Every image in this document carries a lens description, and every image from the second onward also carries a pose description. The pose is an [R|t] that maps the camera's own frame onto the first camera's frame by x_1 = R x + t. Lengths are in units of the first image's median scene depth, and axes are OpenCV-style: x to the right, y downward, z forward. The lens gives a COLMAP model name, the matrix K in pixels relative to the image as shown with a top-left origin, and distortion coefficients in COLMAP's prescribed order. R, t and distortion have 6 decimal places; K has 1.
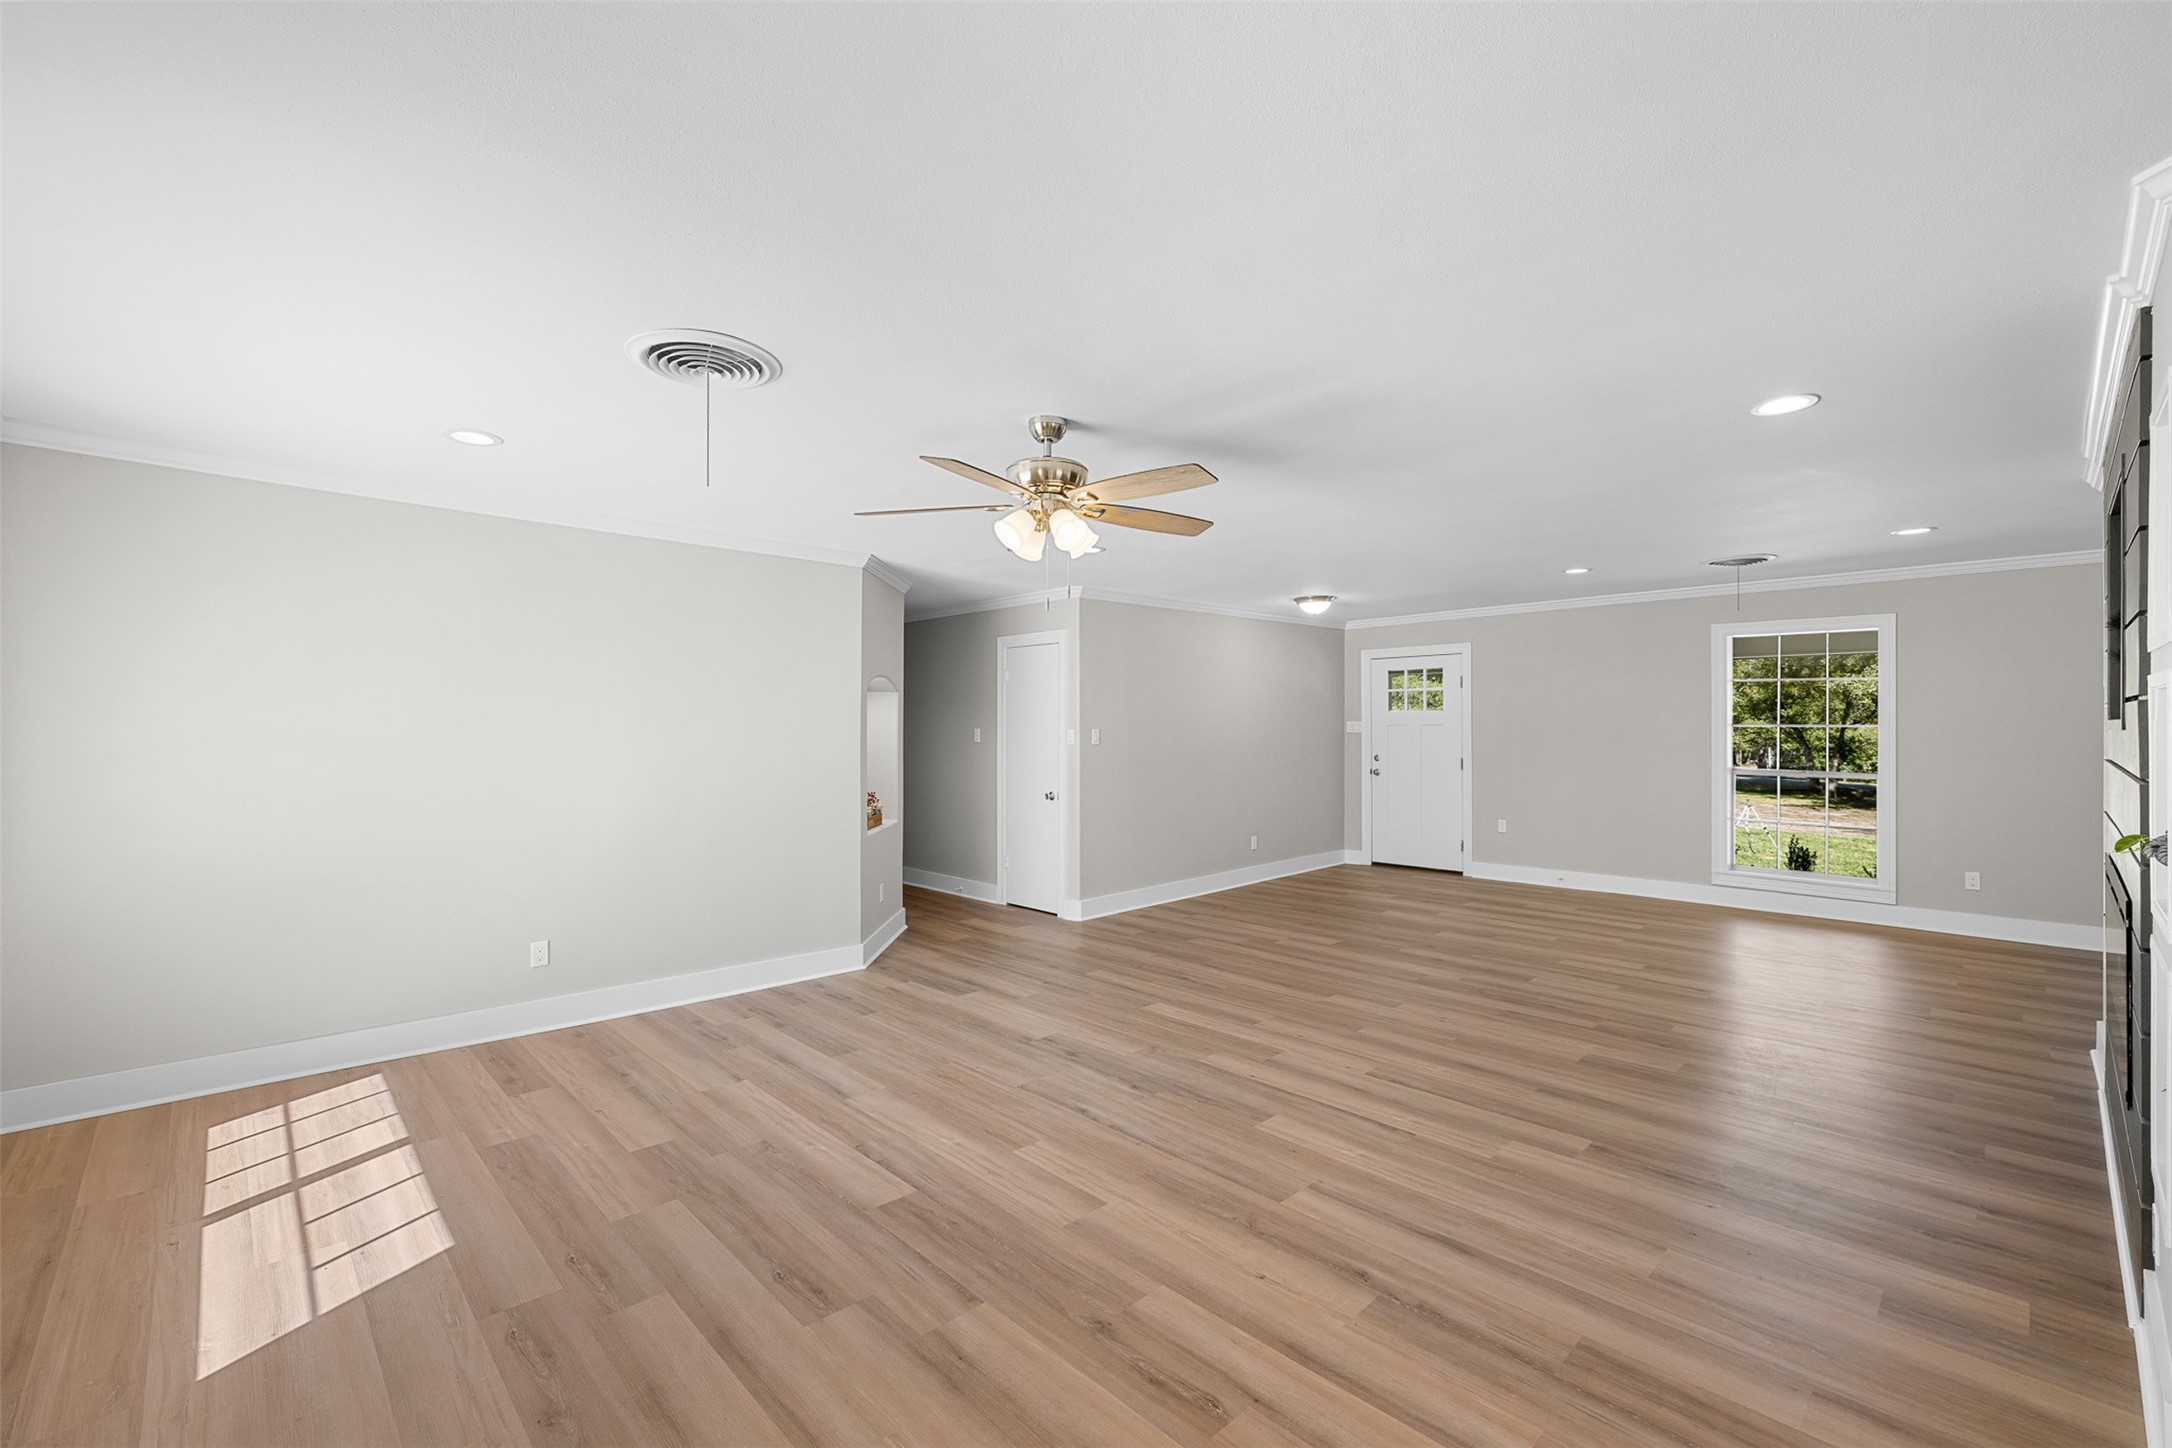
lens RADIAL K [[922.9, 0, 1085.5], [0, 922.9, 723.9], [0, 0, 1]] dist [0.003161, -0.001093]
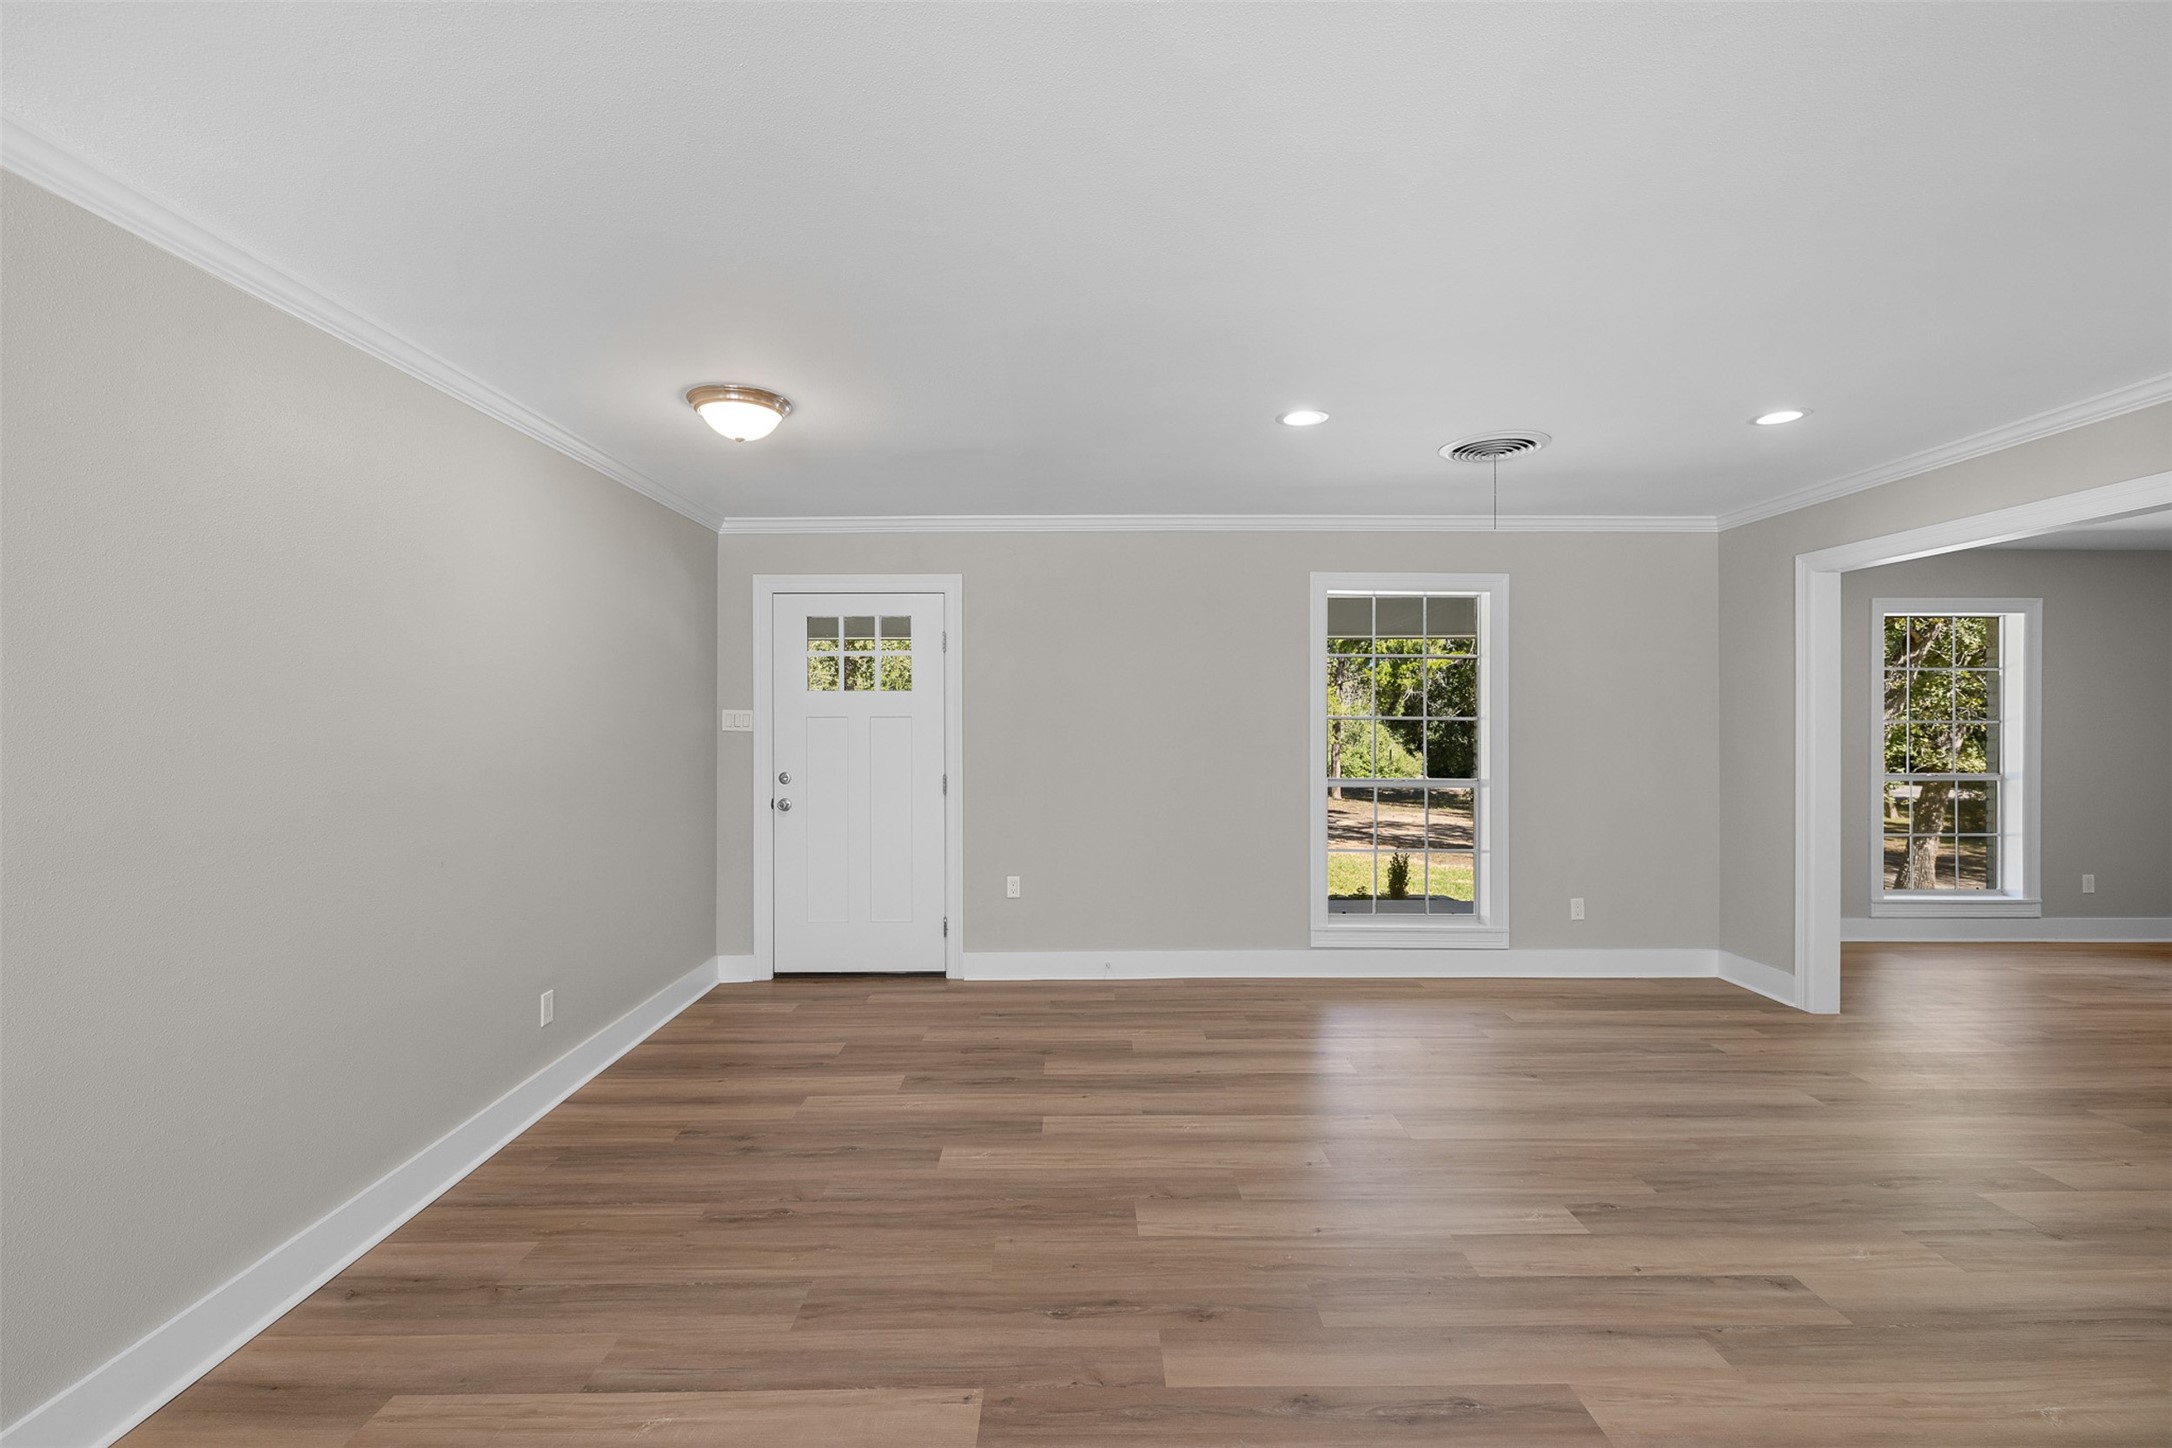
lens RADIAL K [[922.9, 0, 1088.4], [0, 922.9, 731.9], [0, 0, 1]] dist [0.003161, -0.001093]
pose [[0.690073, -0.000311, 0.723739, 0.051585], [-0.001909, 0.999996, 0.002249, 0.008817], [-0.723737, -0.002934, 0.690070, 0.527026]]
